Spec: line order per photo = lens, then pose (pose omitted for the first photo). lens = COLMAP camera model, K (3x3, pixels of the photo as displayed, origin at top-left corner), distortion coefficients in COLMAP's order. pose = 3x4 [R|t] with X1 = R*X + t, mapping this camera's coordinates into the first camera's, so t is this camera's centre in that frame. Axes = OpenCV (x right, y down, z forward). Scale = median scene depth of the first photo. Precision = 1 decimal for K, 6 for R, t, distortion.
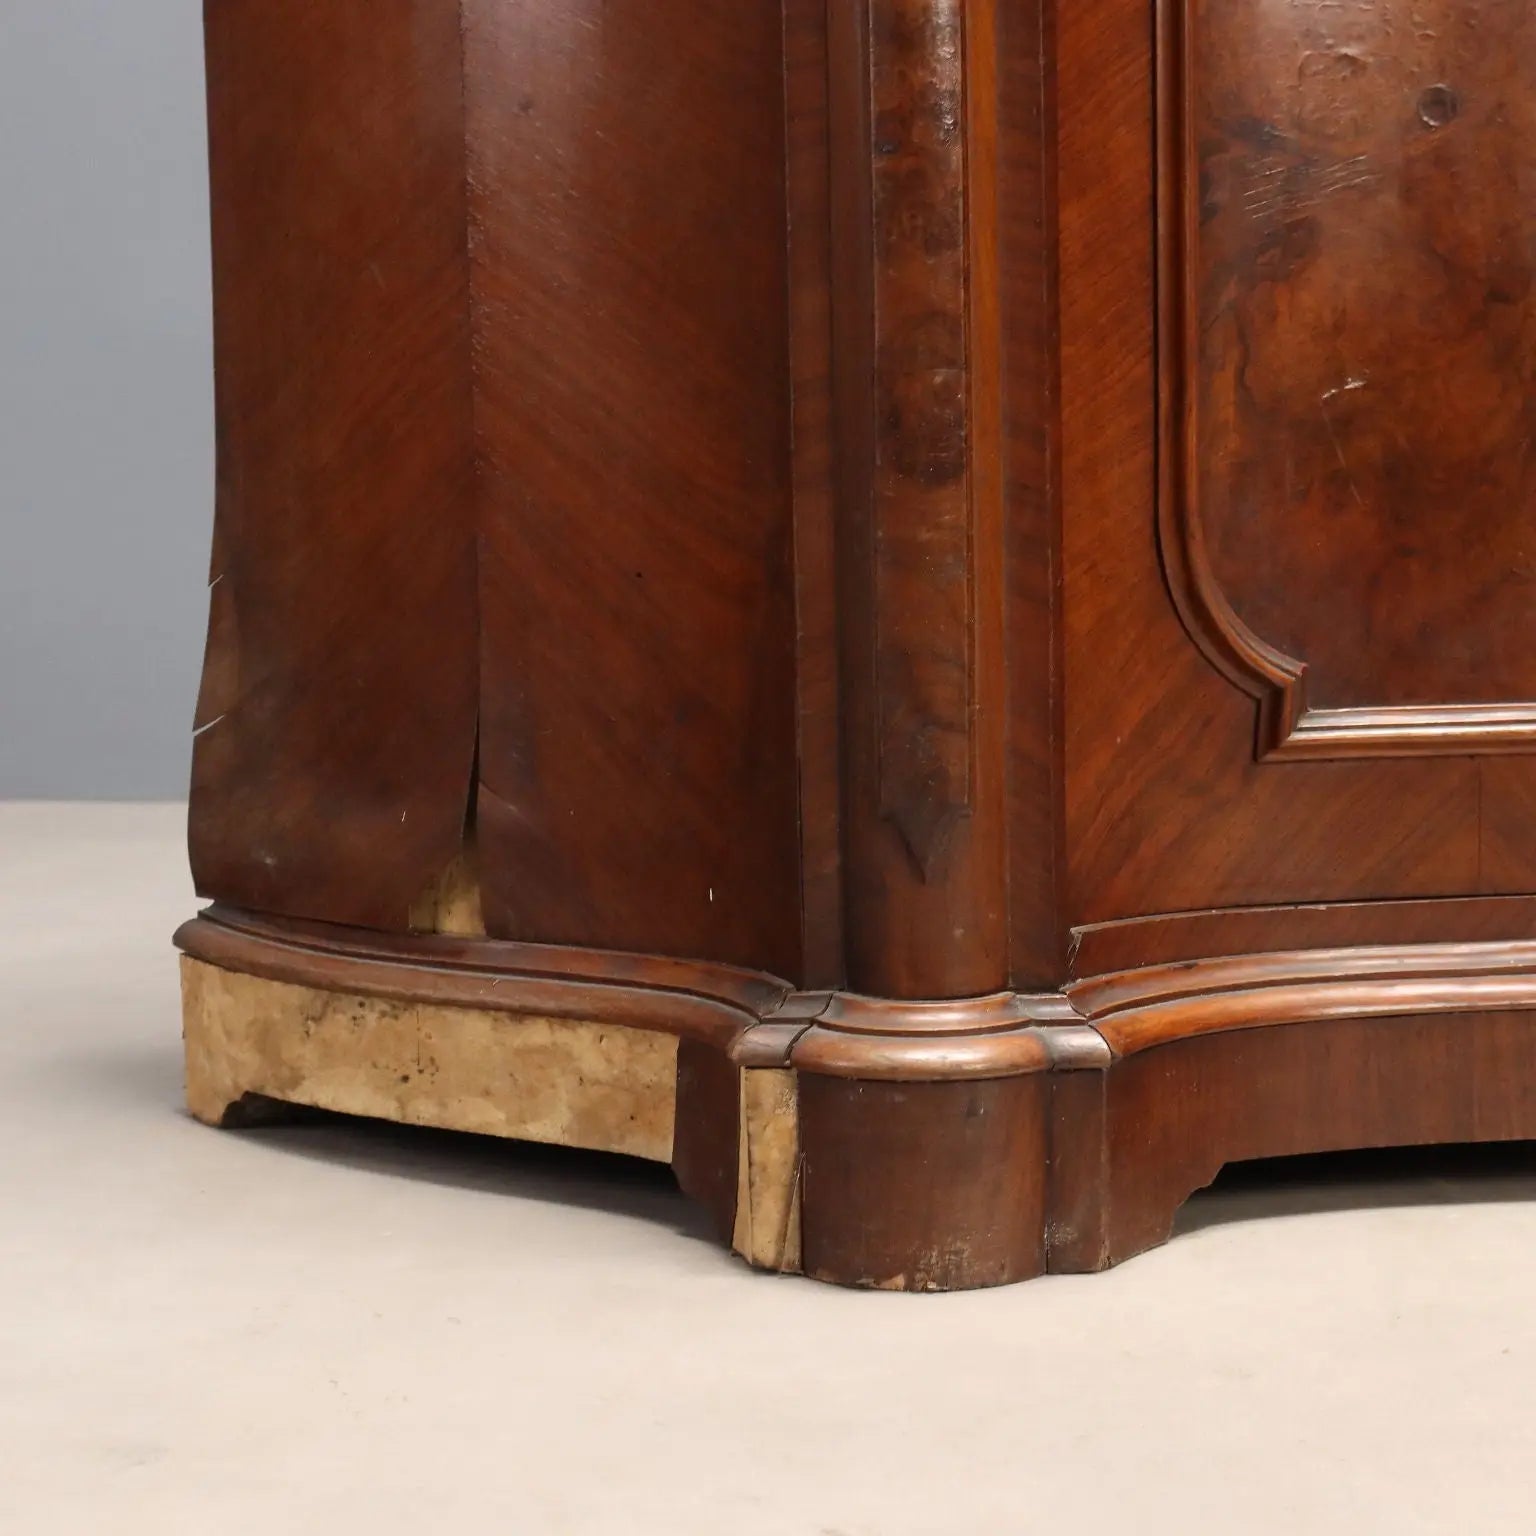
lens RADIAL K [[2989.0, 0, 768.0], [0, 2989.0, 768.0], [0, 0, 1]] dist [-0.013437, 0.091816]
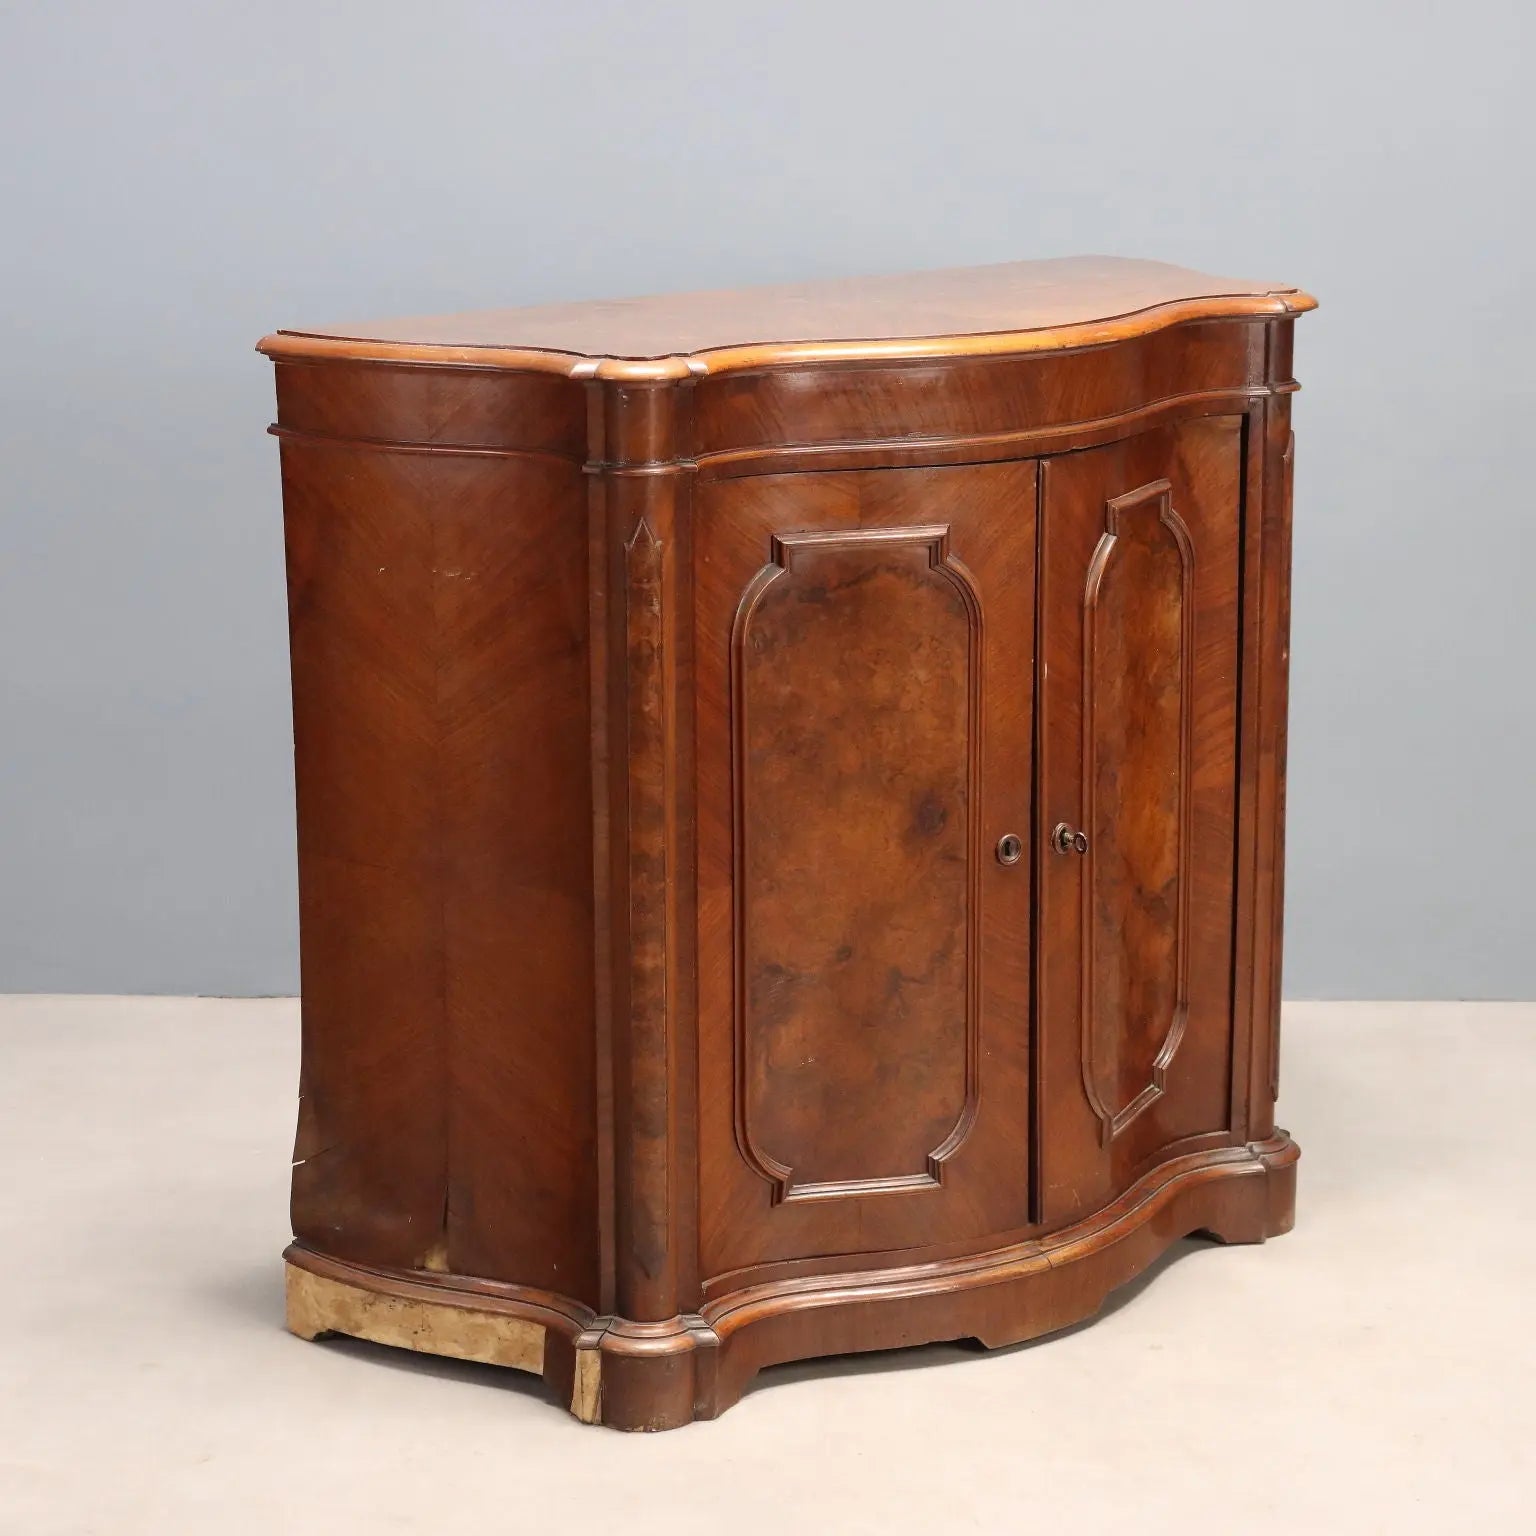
lens RADIAL K [[4143.9, 0, 768.0], [0, 4143.9, 768.0], [0, 0, 1]] dist [0.074661, 0.150493]
pose [[0.985033, -0.021070, 0.171073, -0.429452], [-0.002421, 0.990711, 0.135960, -0.844172], [-0.172348, -0.134339, 0.975833, -2.354992]]
